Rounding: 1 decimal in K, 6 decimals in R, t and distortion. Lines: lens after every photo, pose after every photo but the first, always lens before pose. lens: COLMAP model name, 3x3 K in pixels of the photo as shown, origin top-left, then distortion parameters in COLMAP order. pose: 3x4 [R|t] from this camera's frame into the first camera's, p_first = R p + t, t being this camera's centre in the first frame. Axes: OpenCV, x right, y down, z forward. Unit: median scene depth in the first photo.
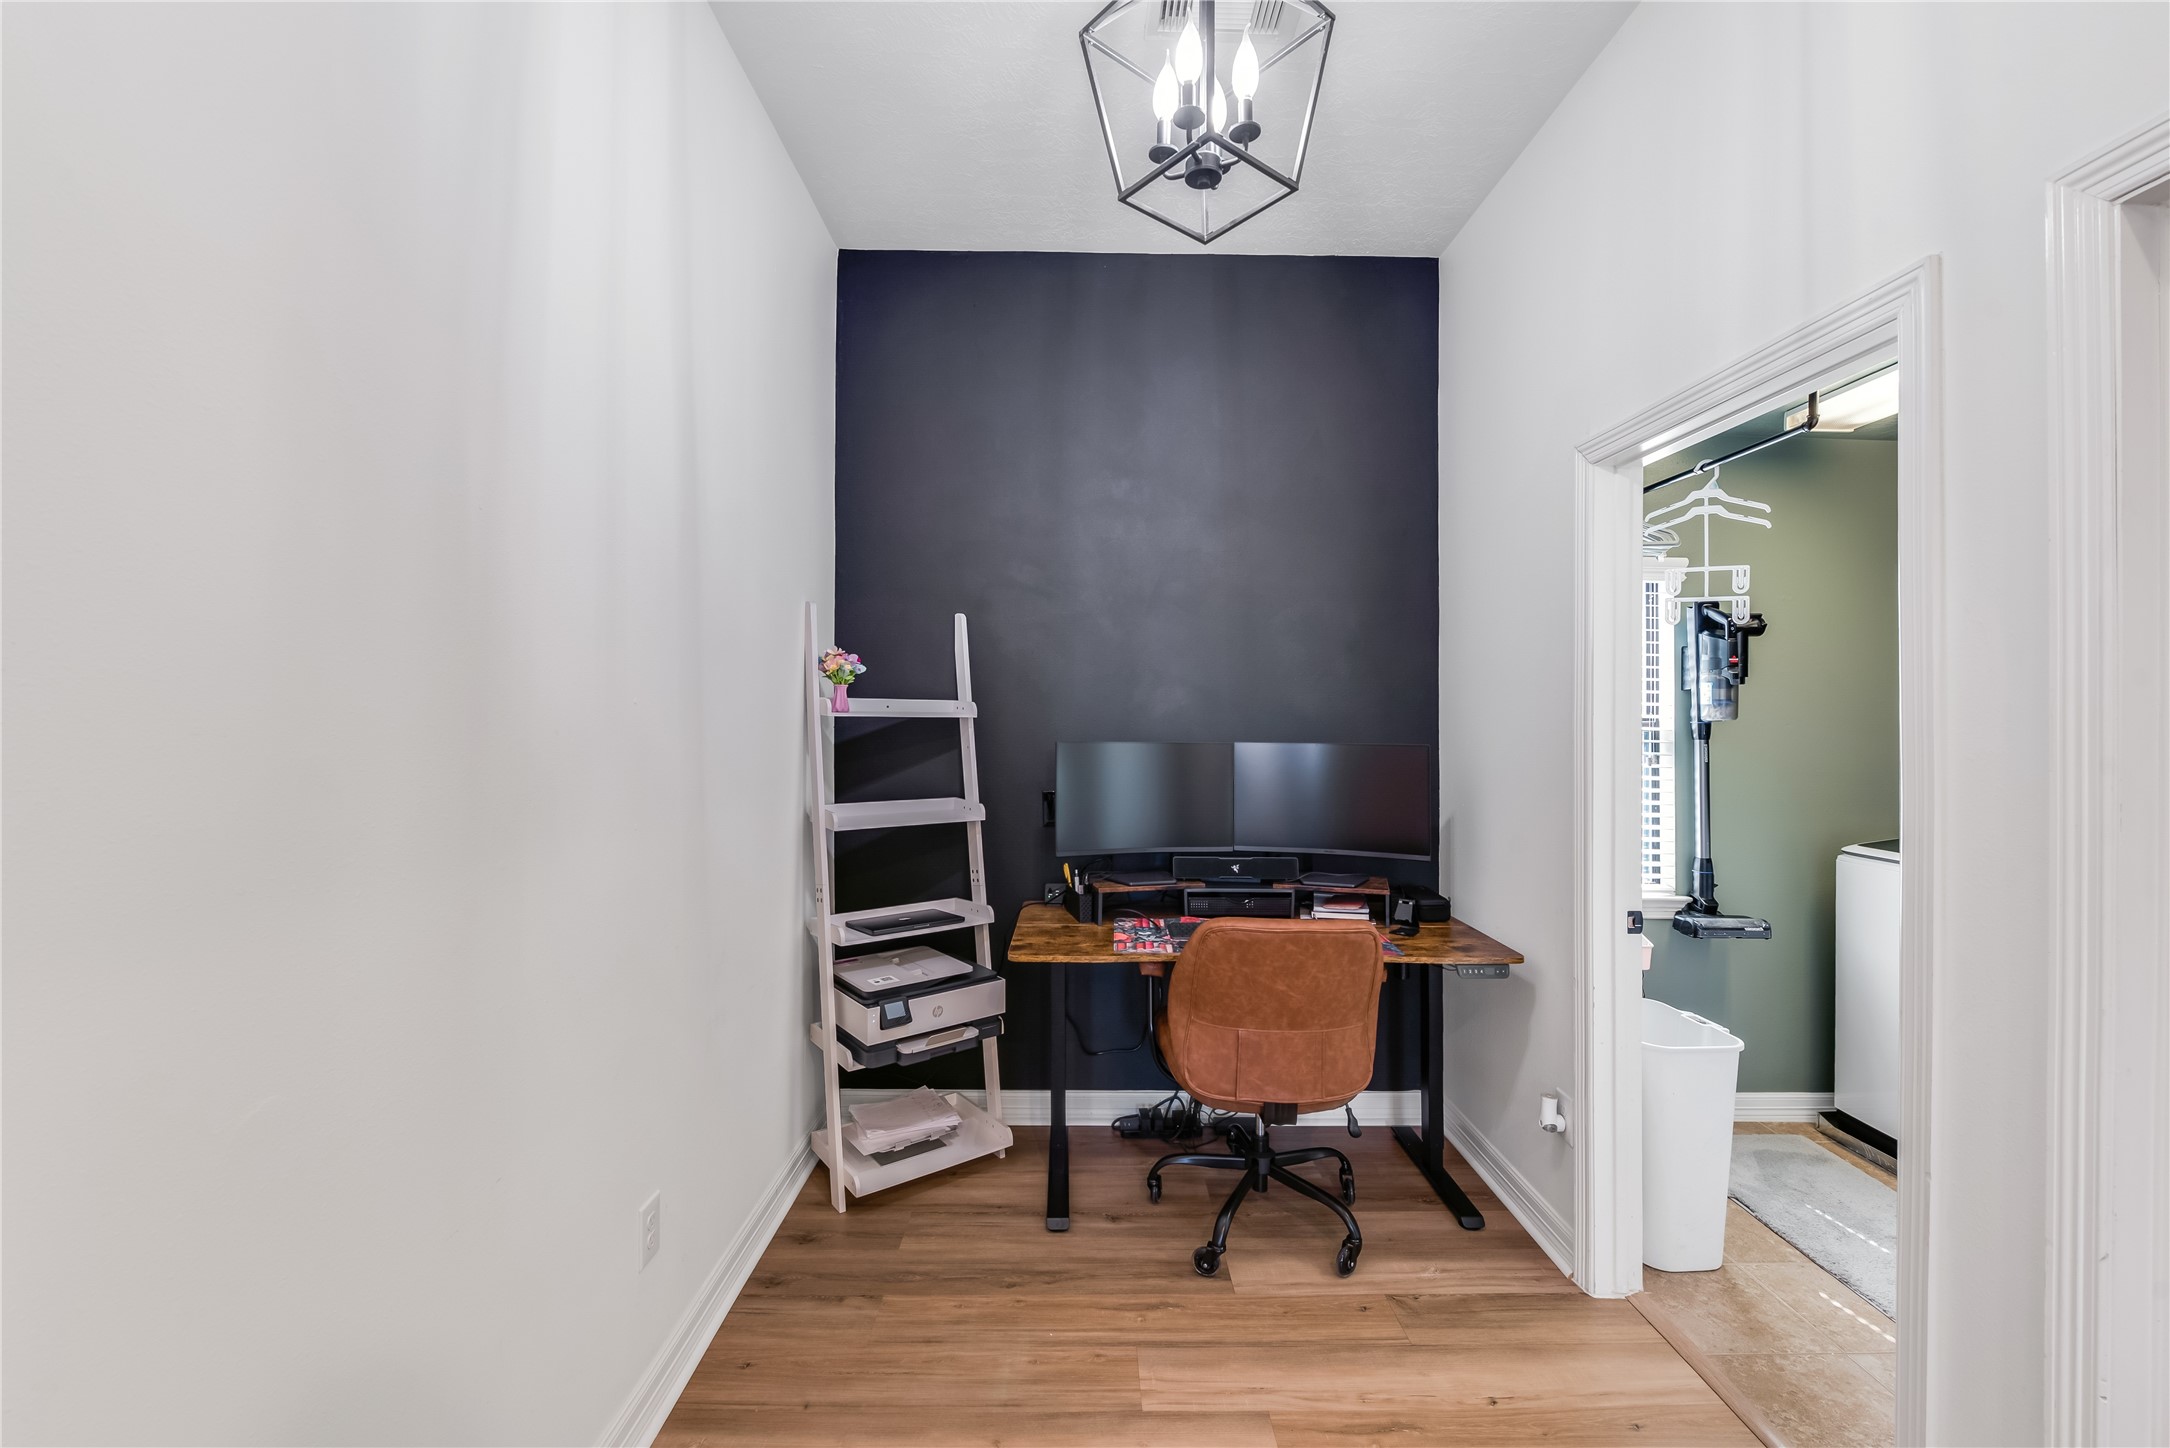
lens RADIAL K [[897.8, 0, 1085.7], [0, 897.8, 707.1], [0, 0, 1]] dist [-0.000943, 0.000053]
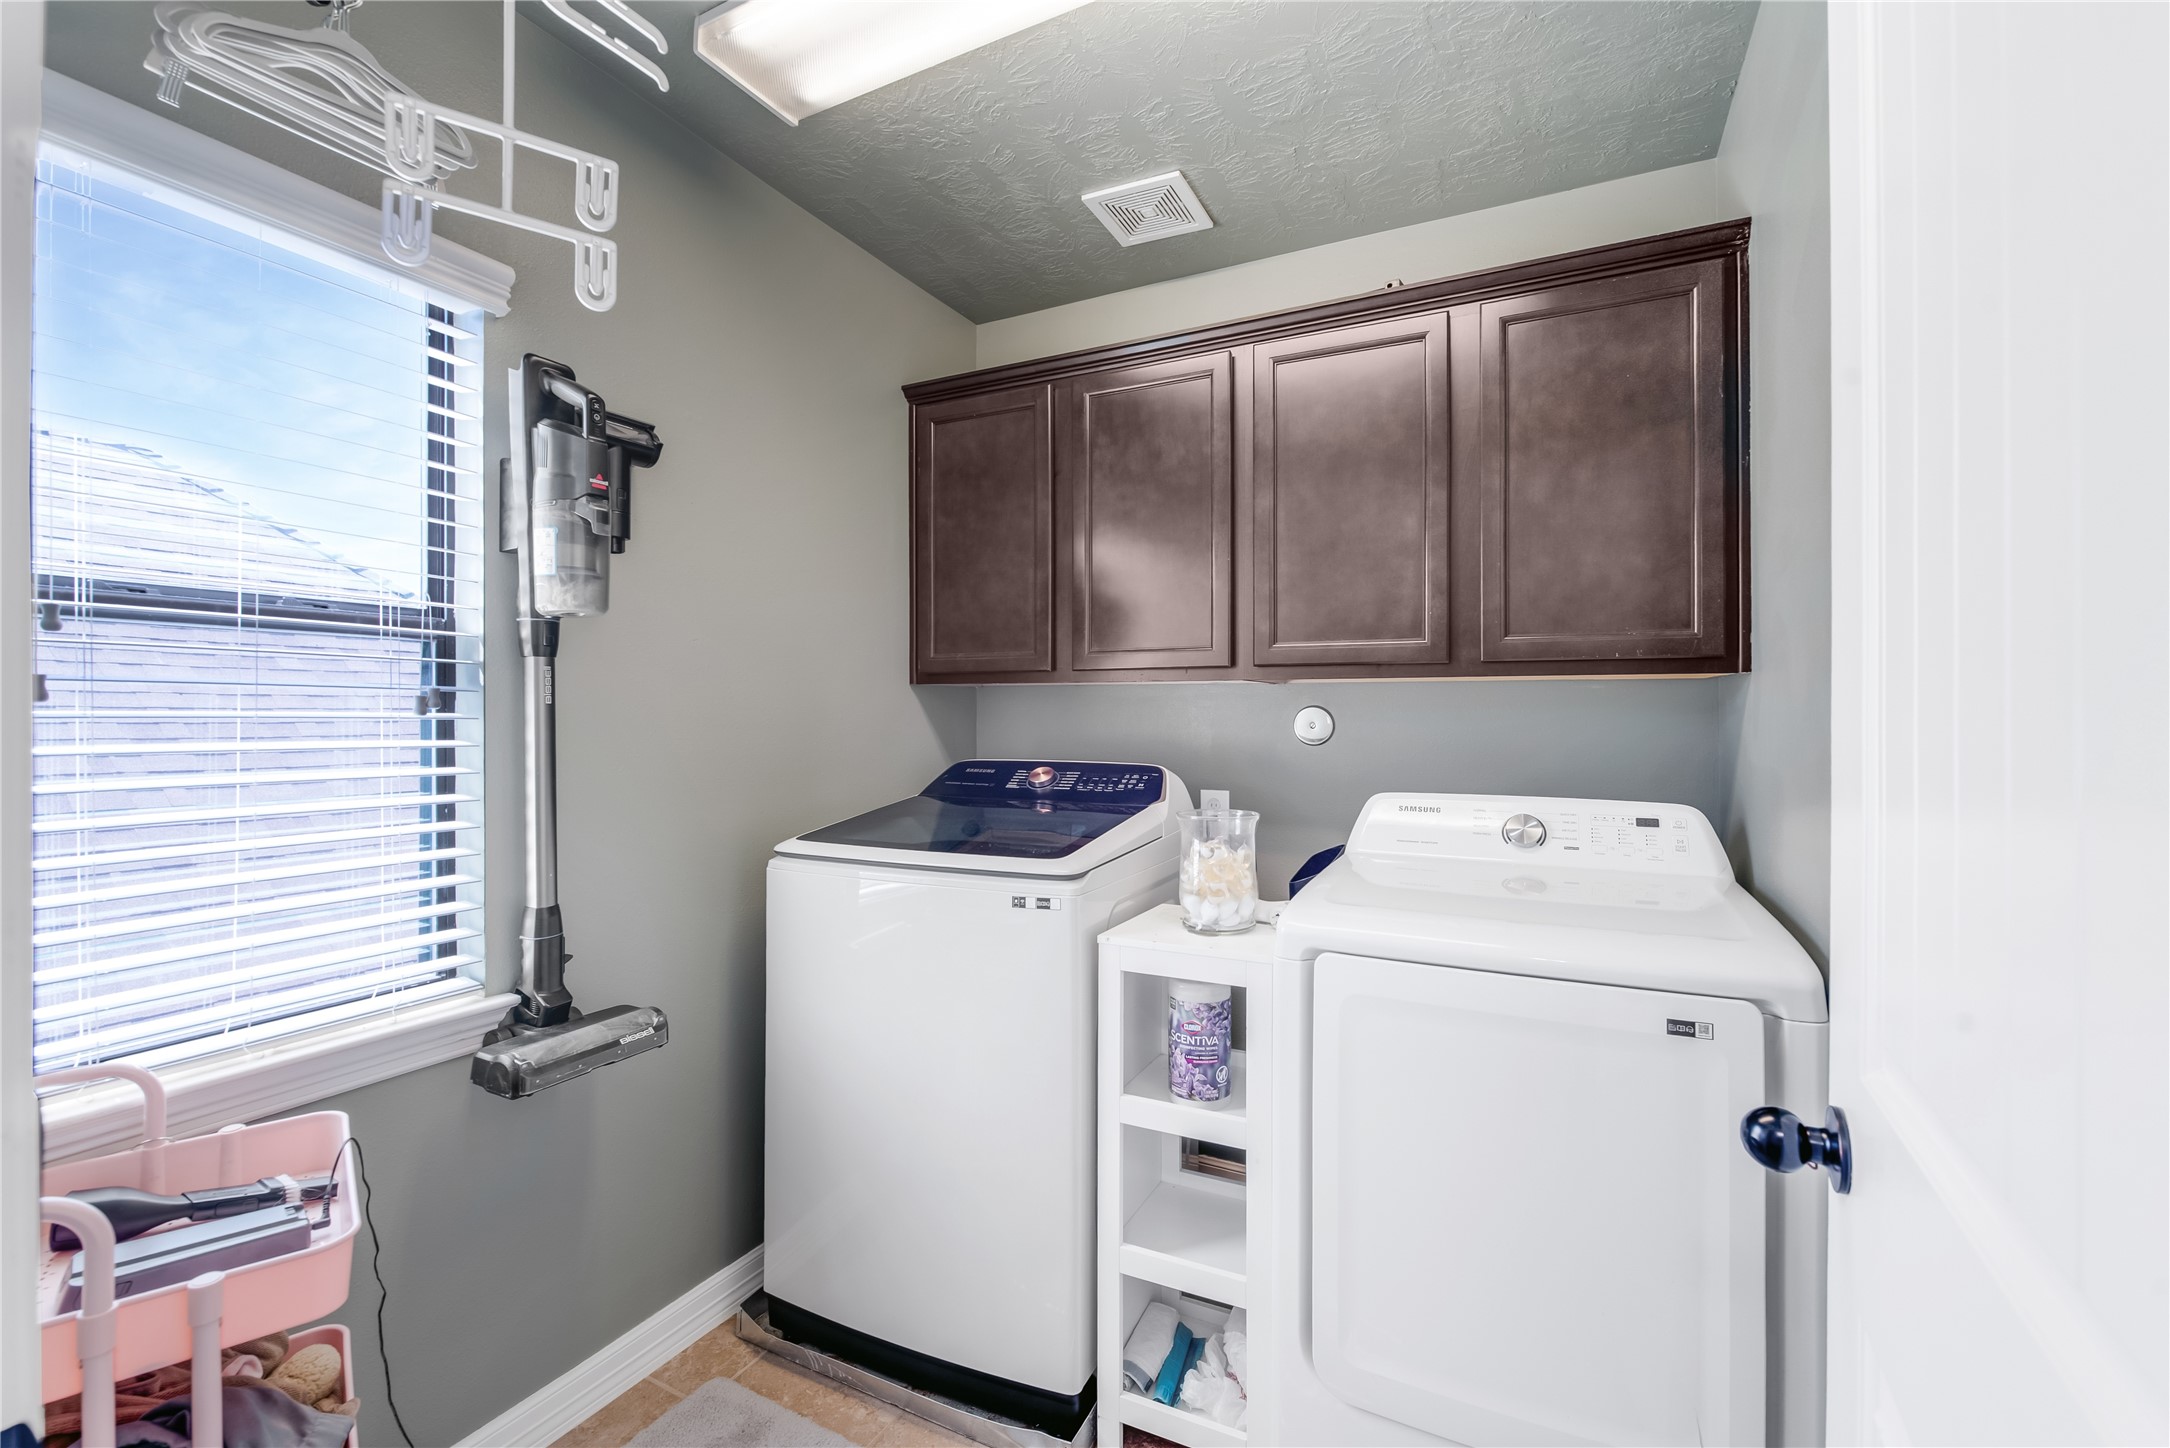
lens RADIAL K [[897.8, 0, 1093.5], [0, 897.8, 709.2], [0, 0, 1]] dist [-0.000943, 0.000053]
pose [[0.463728, -0.002393, 0.885974, 0.405274], [-0.002896, 0.999987, 0.004216, 0.061434], [-0.885973, -0.004521, 0.463715, 0.525692]]
